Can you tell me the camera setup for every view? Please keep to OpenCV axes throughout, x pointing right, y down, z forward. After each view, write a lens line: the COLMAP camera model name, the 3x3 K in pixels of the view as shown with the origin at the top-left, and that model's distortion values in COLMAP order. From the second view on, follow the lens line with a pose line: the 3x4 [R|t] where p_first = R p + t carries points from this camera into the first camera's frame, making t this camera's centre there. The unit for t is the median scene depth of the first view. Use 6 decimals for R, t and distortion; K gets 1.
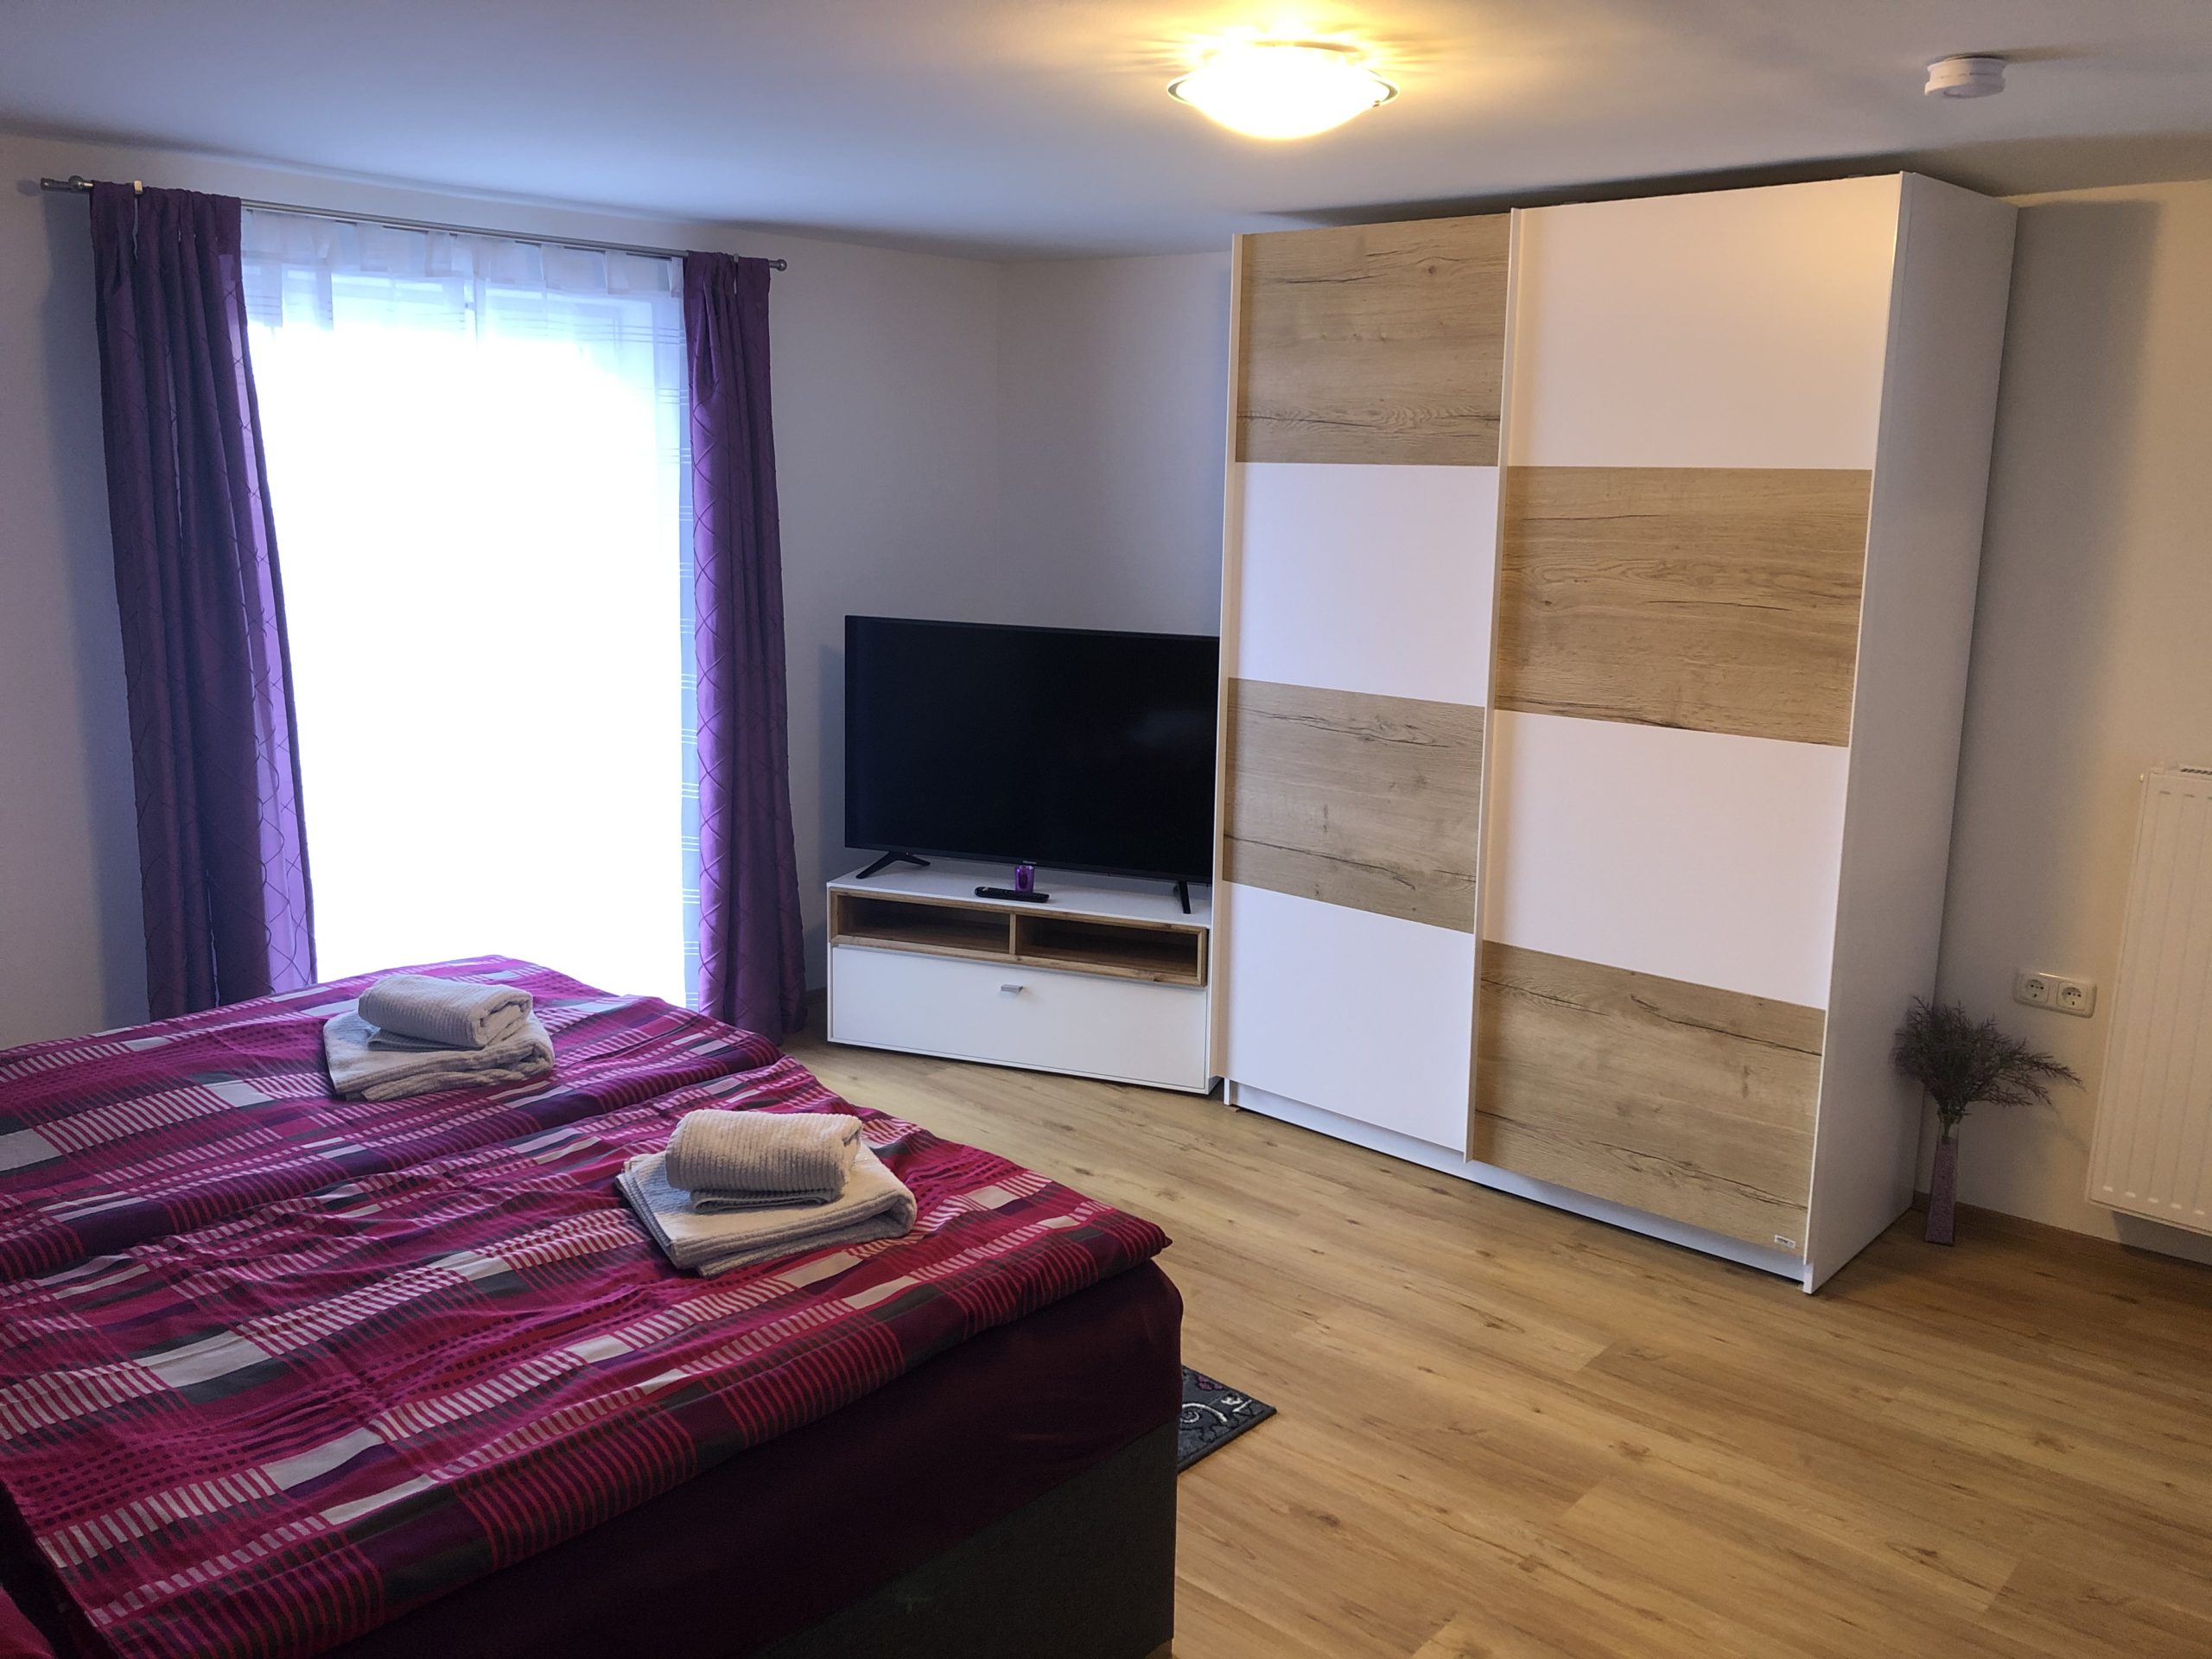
lens RADIAL K [[1808.2, 0, 1106.0], [0, 1808.2, 829.5], [0, 0, 1]] dist [0.002594, 0.001595]
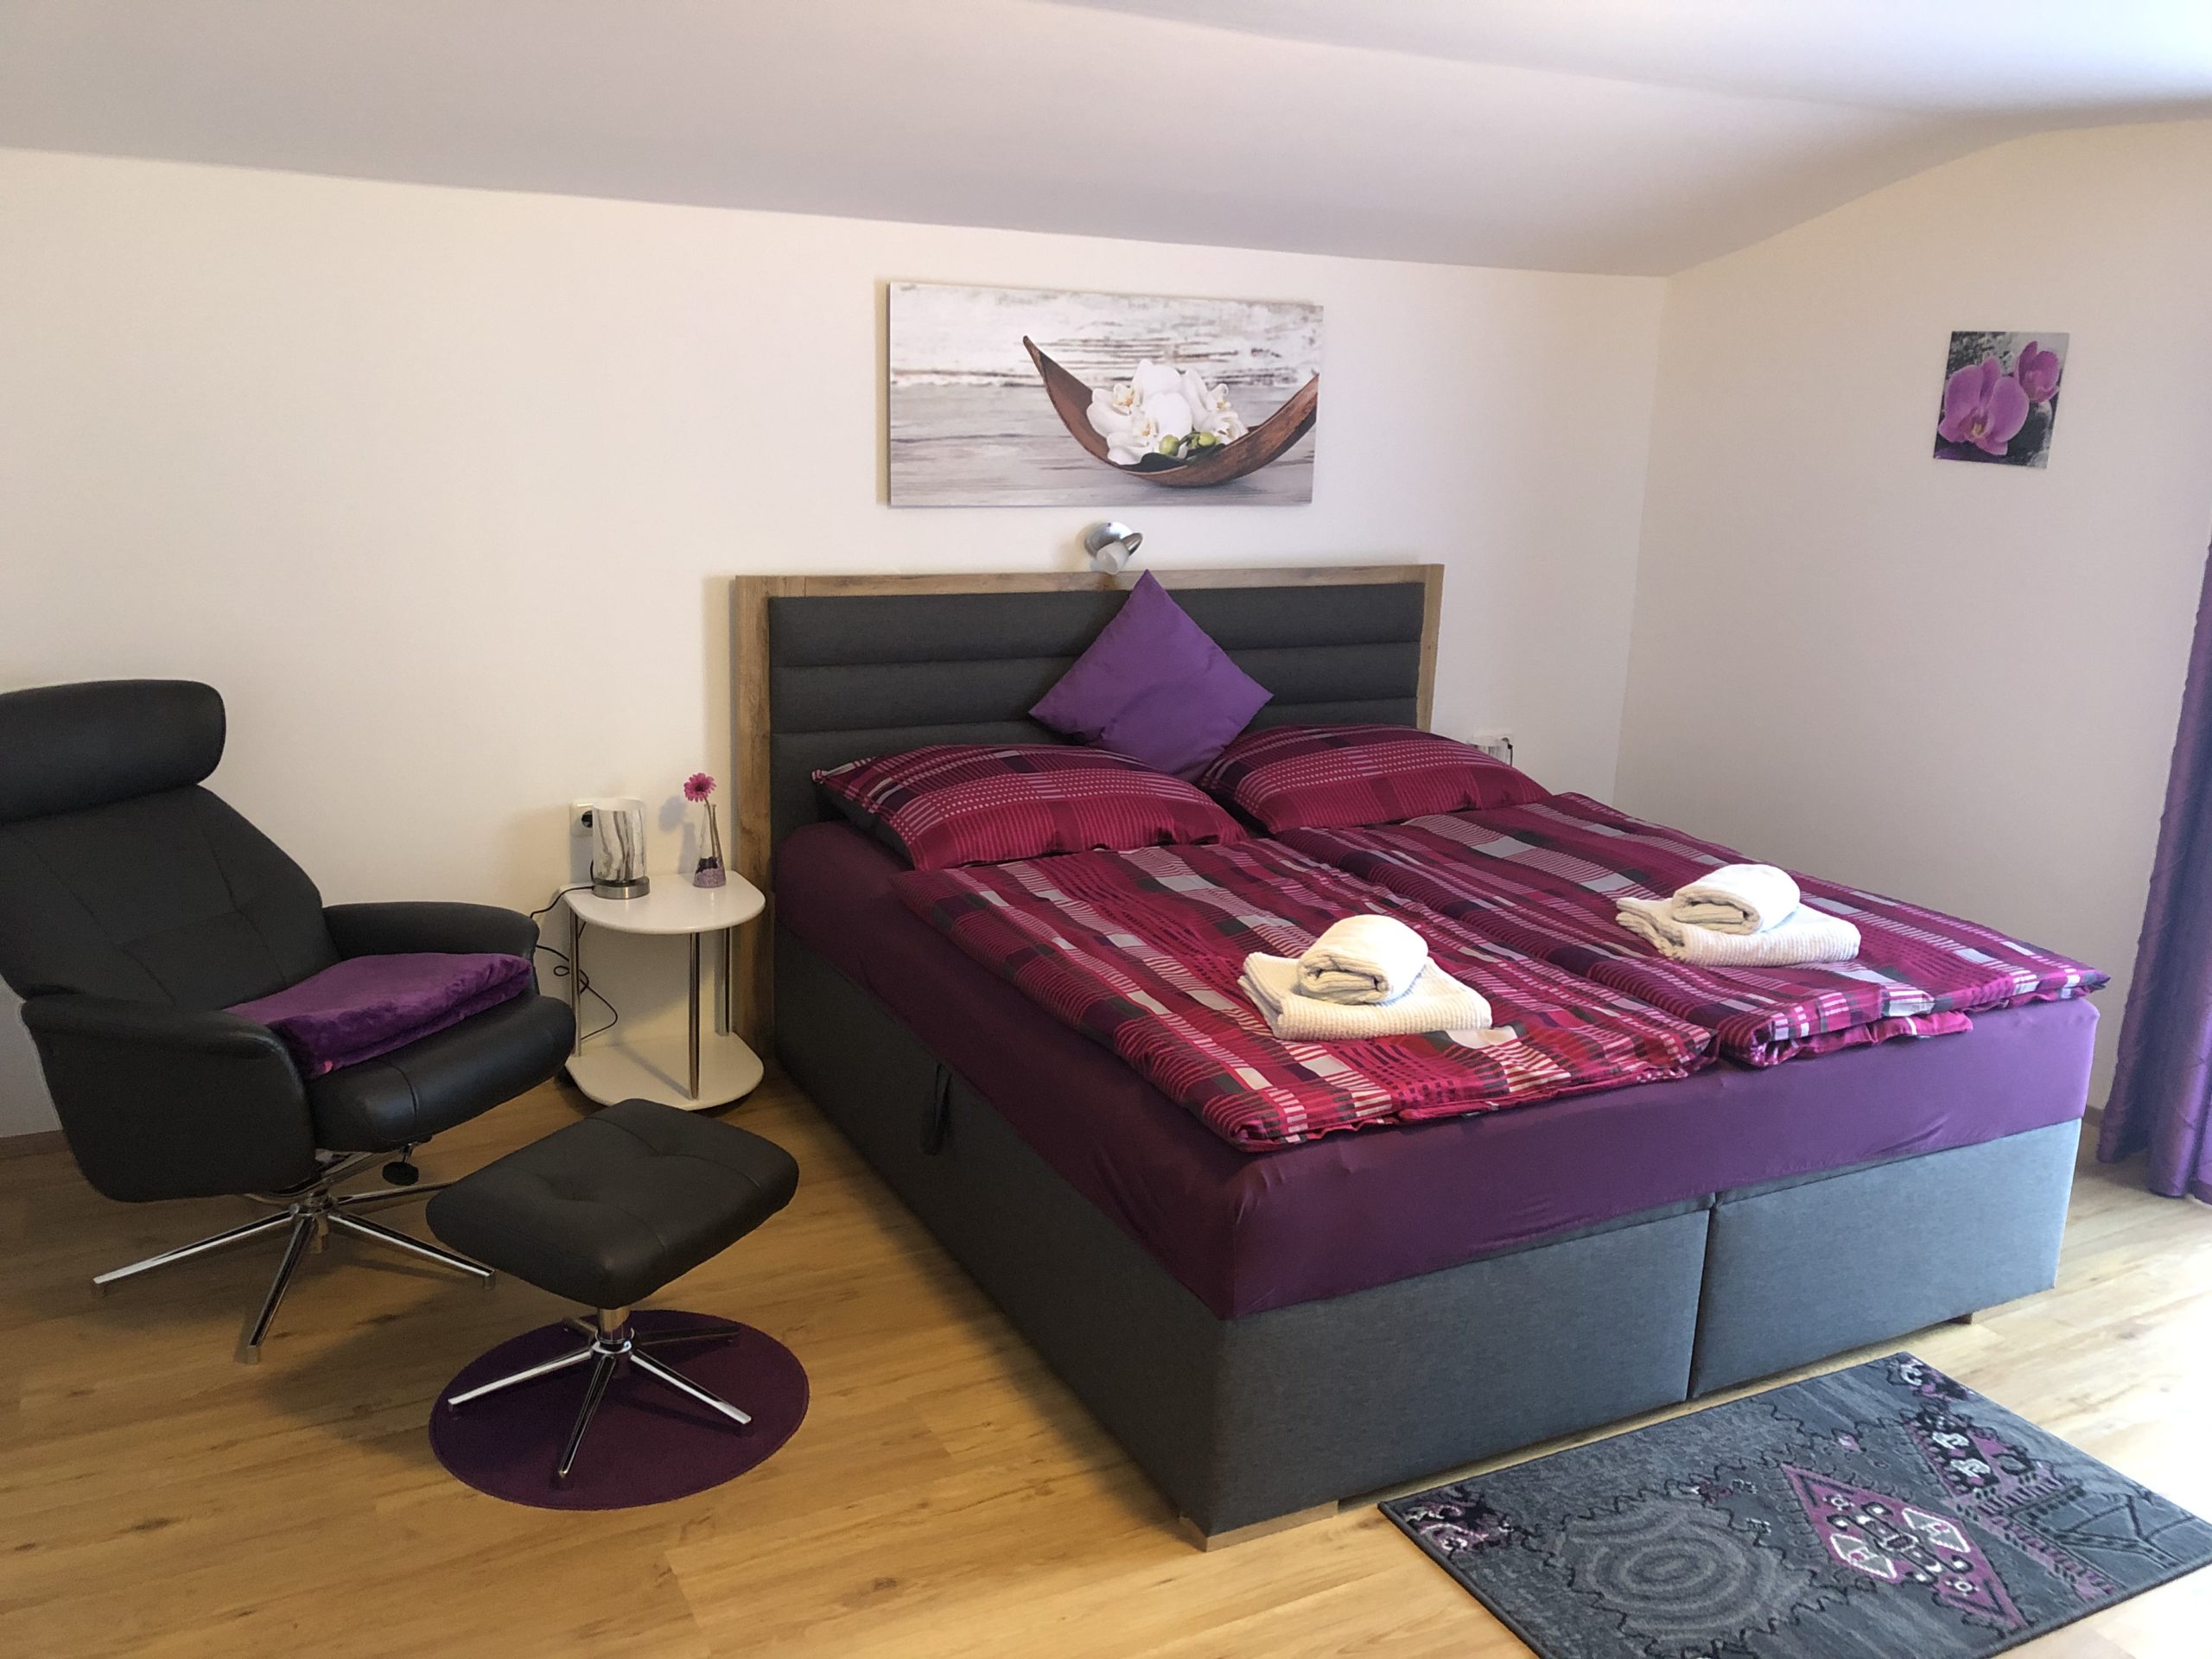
lens RADIAL K [[1808.2, 0, 1106.0], [0, 1808.2, 829.5], [0, 0, 1]] dist [0.002594, 0.001595]
pose [[-0.352265, 0.200842, -0.914096, 1.000916], [-0.223395, 0.930426, 0.290520, -0.226935], [0.908848, 0.306545, -0.282889, 1.207436]]
